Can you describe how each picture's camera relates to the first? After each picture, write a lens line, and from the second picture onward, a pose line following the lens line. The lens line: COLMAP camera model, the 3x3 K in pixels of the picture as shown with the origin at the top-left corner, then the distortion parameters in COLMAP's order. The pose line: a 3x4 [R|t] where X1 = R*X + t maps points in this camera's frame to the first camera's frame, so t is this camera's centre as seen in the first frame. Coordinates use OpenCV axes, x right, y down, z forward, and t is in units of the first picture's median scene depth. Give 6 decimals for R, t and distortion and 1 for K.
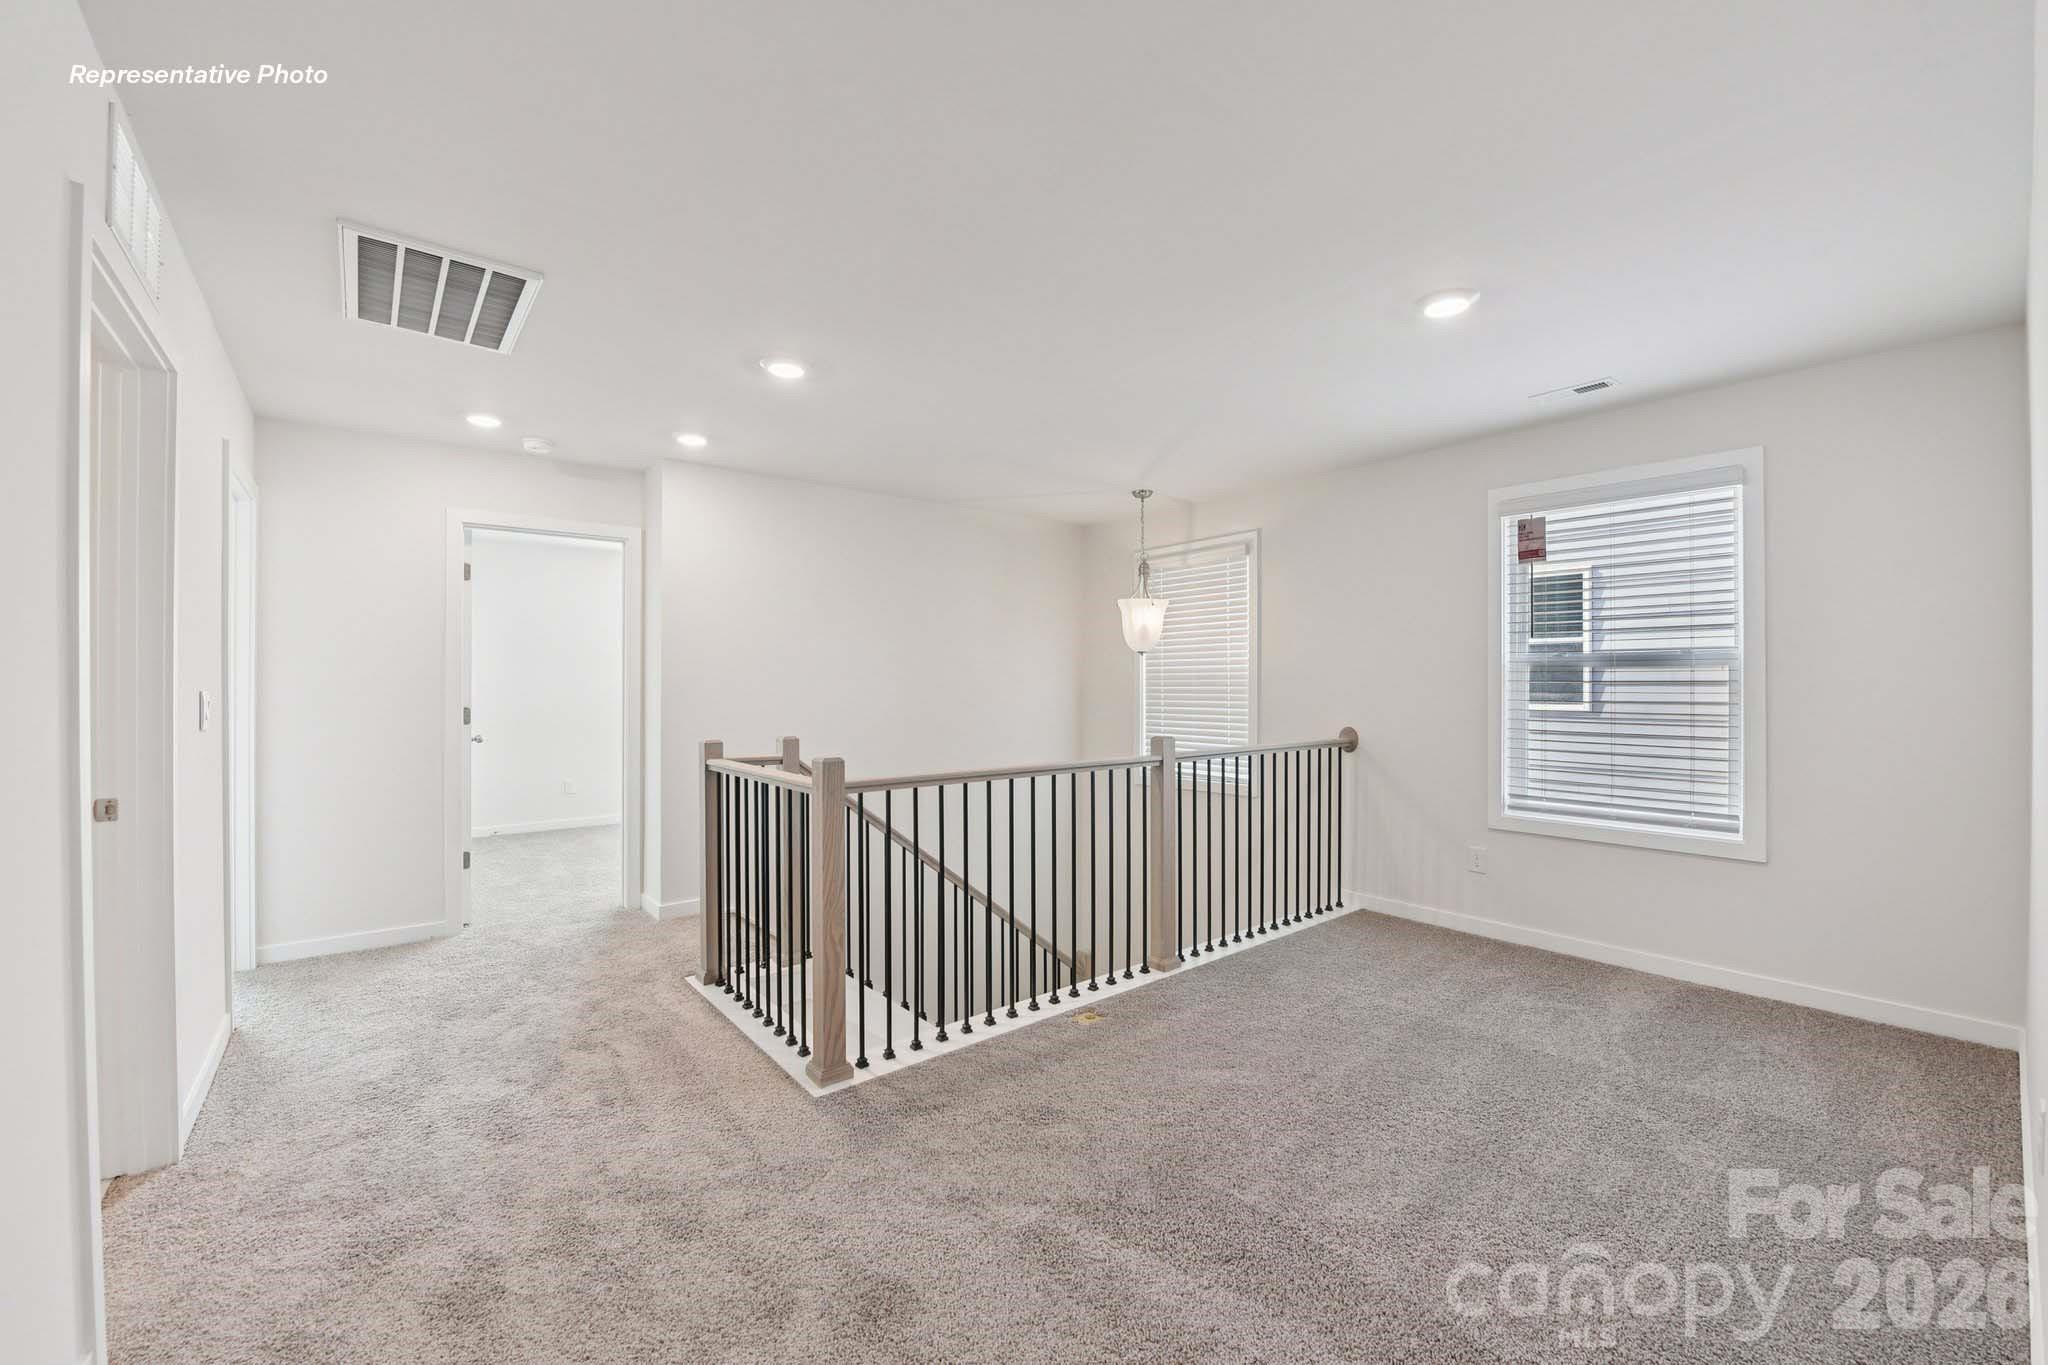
lens RADIAL K [[825.2, 0, 1025.9], [0, 825.2, 684.9], [0, 0, 1]] dist [-0.007582, -0.000247]
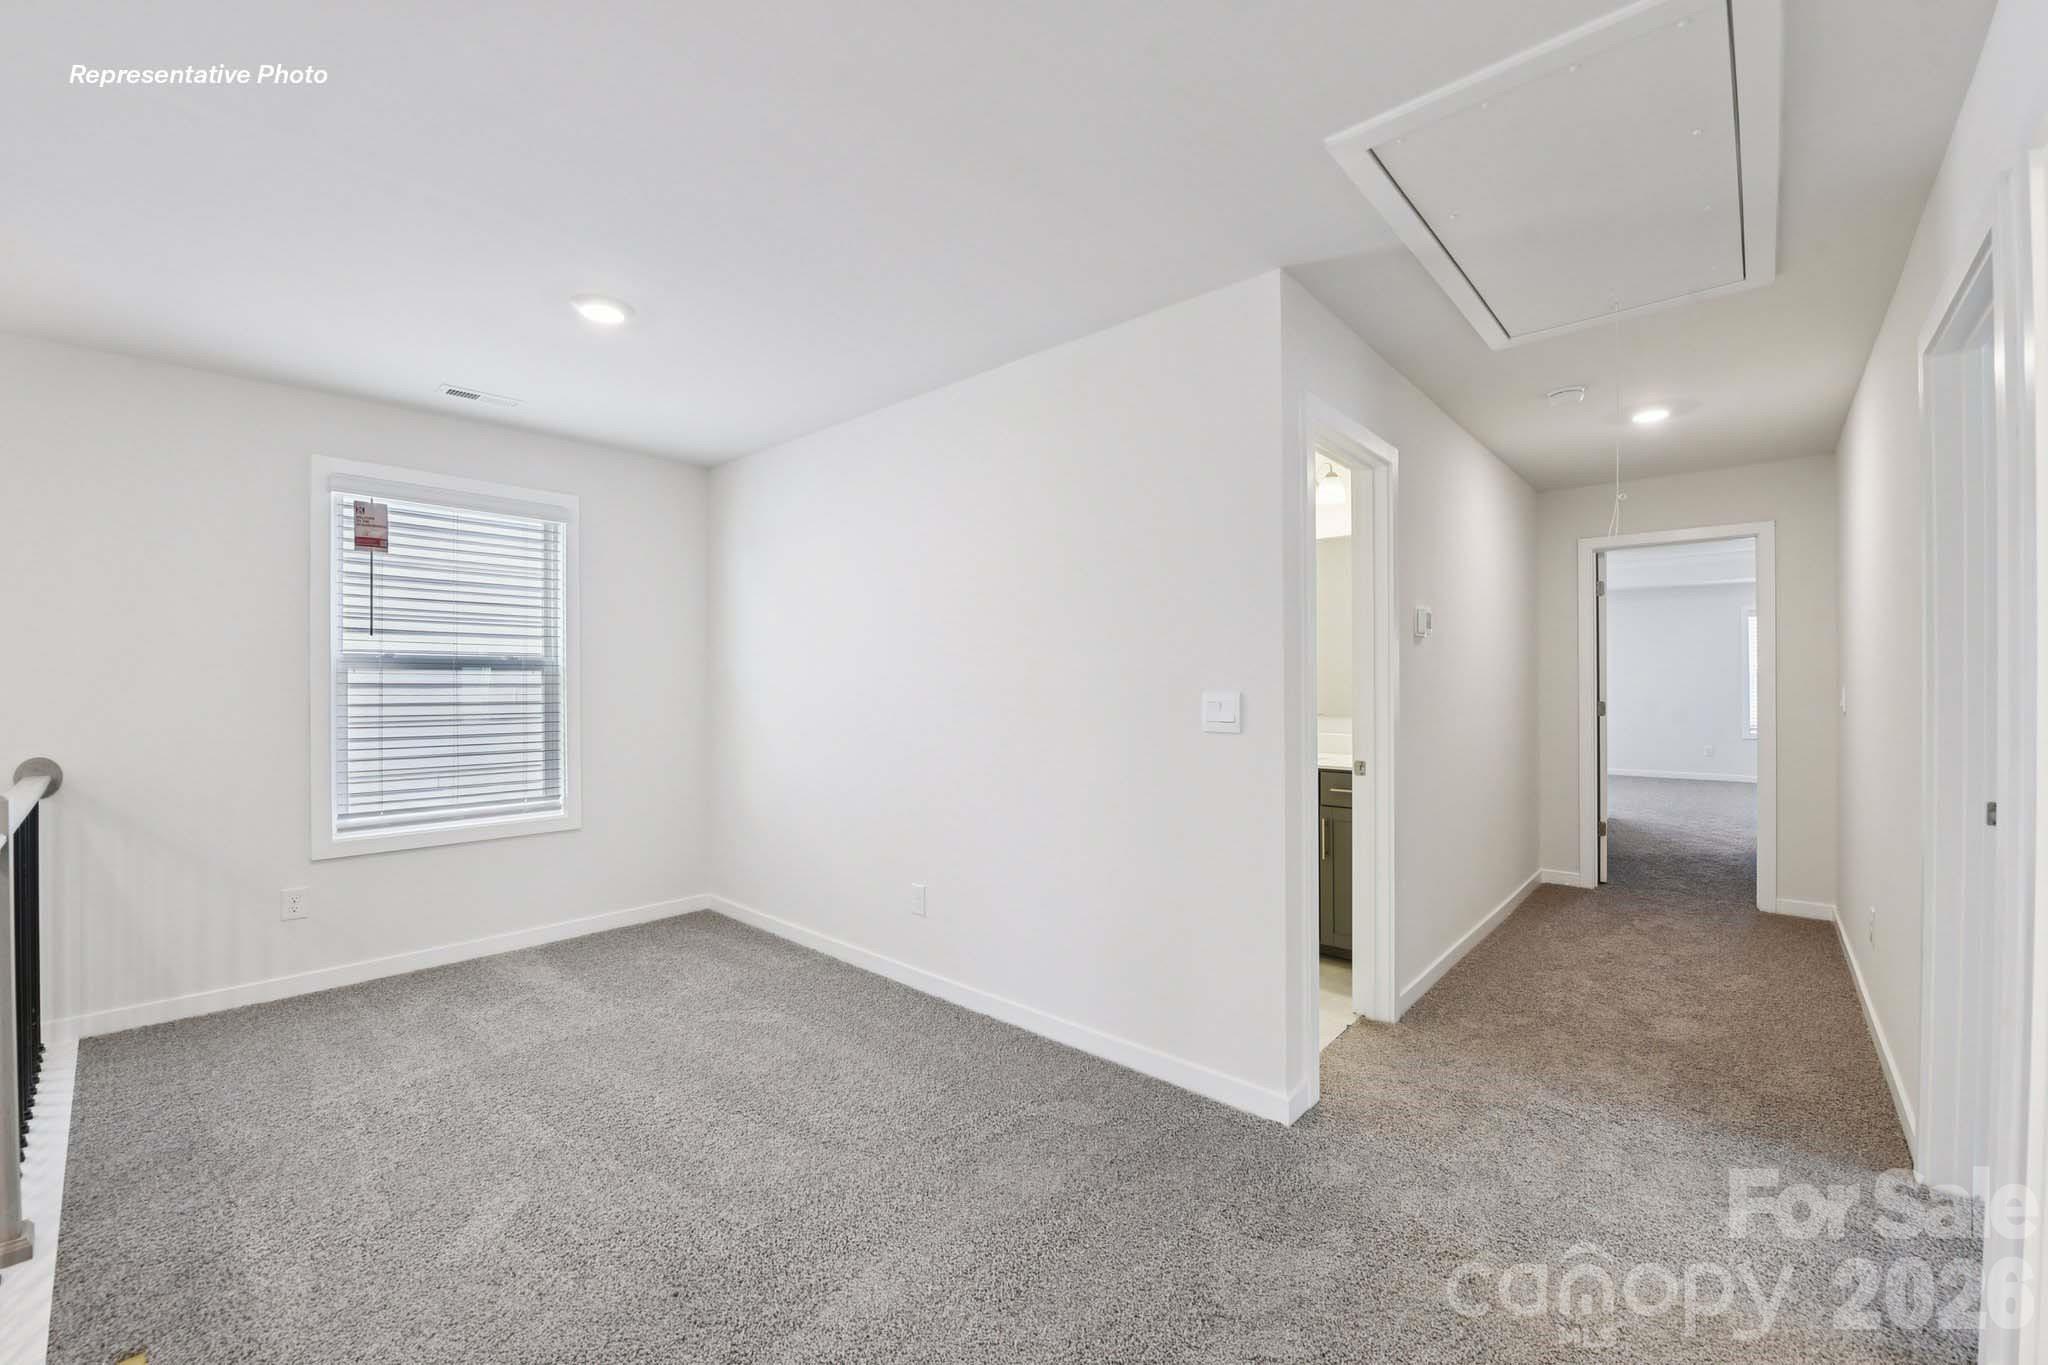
lens RADIAL K [[825.2, 0, 1025.9], [0, 825.2, 684.9], [0, 0, 1]] dist [-0.007582, -0.000247]
pose [[-0.119993, -0.003123, 0.992770, -0.364327], [0.004865, 0.999981, 0.003733, -0.003432], [-0.992763, 0.005278, -0.119976, 0.403388]]
